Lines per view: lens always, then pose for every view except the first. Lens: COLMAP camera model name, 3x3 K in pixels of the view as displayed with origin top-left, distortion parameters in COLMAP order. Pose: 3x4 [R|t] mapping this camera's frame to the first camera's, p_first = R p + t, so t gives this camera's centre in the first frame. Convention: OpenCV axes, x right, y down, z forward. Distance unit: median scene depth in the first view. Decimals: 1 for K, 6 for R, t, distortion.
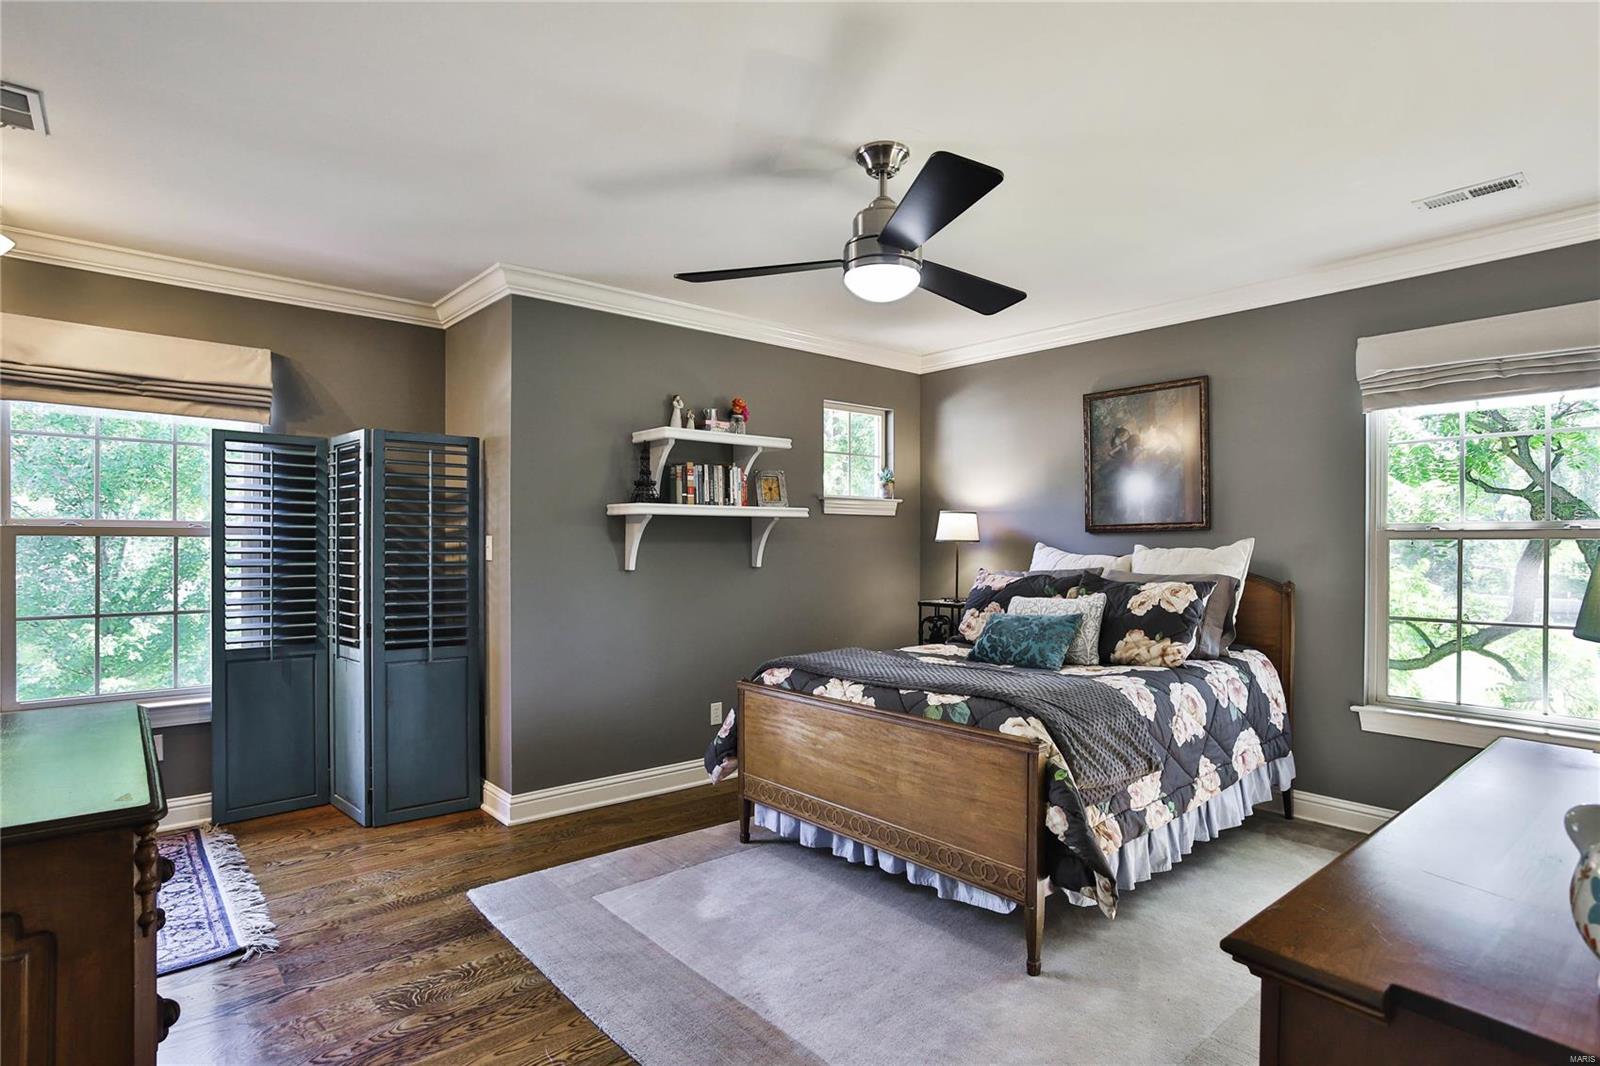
lens RADIAL K [[837.3, 0, 792.1], [0, 837.3, 538.9], [0, 0, 1]] dist [-0.054033, 0.034934]
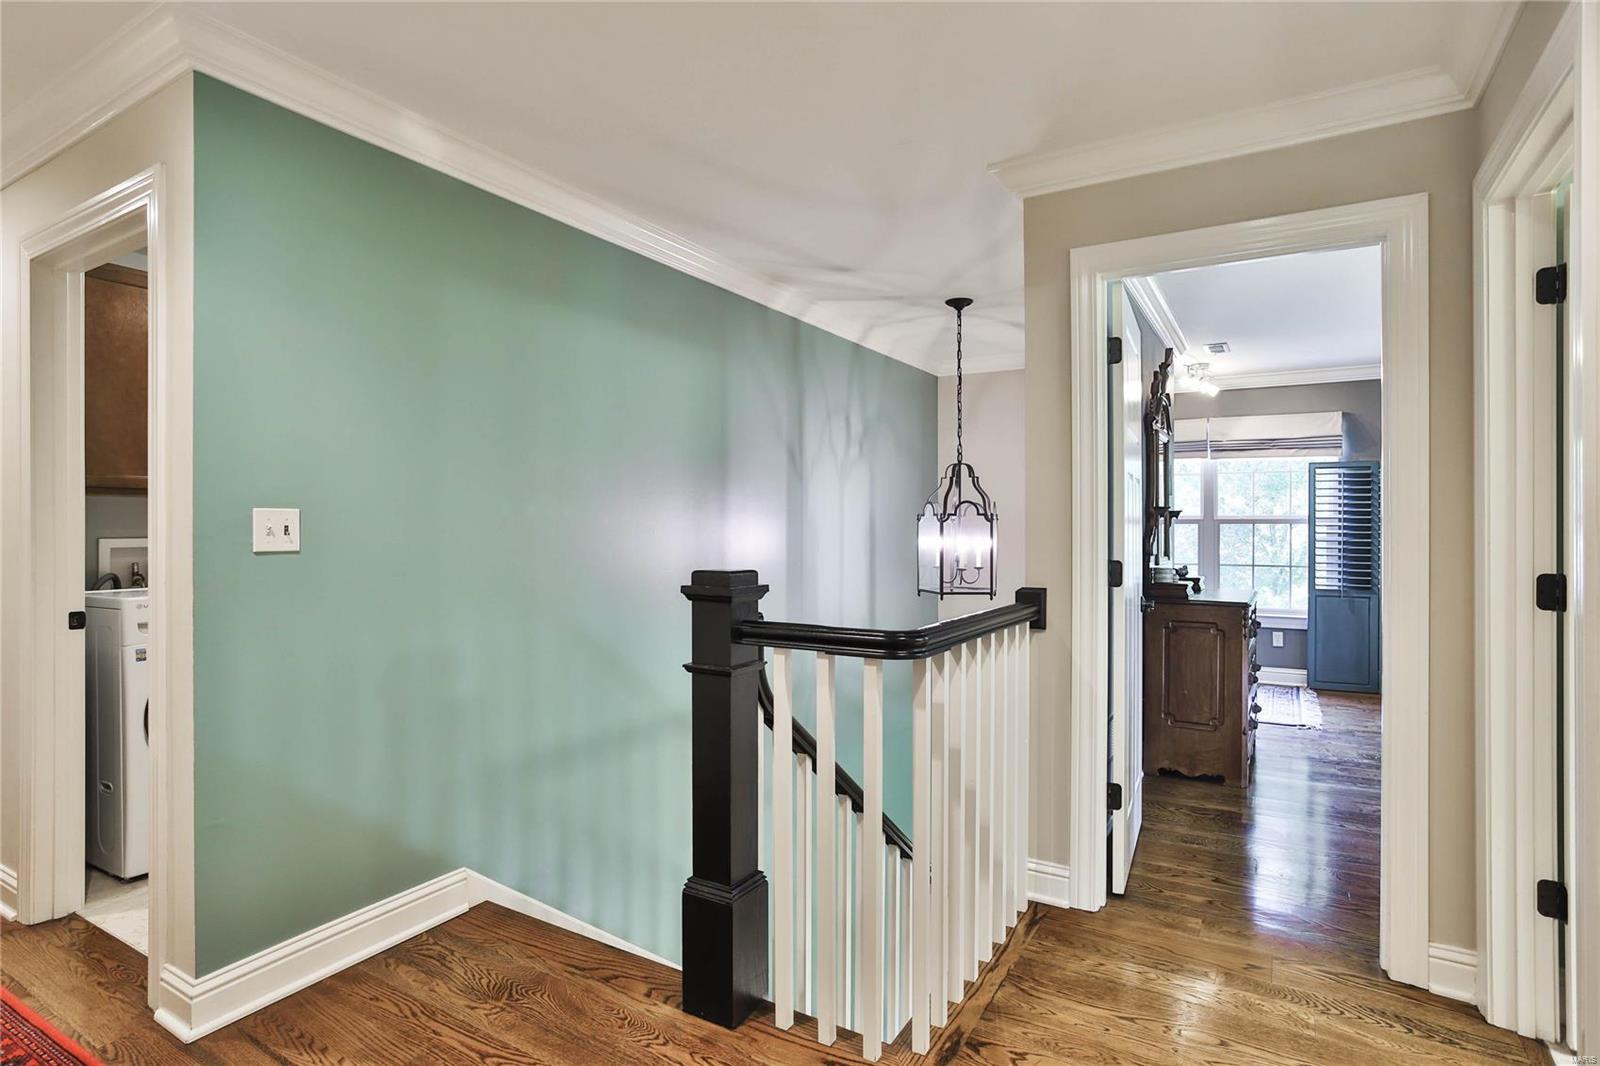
lens RADIAL K [[829.6, 0, 796.9], [0, 829.6, 550.6], [0, 0, 1]] dist [-0.049895, 0.024262]
pose [[0.326665, 0.016661, -0.944993, 0.581386], [0.005001, 0.999800, 0.019356, 0.015196], [0.945127, -0.011048, 0.326516, -0.598755]]
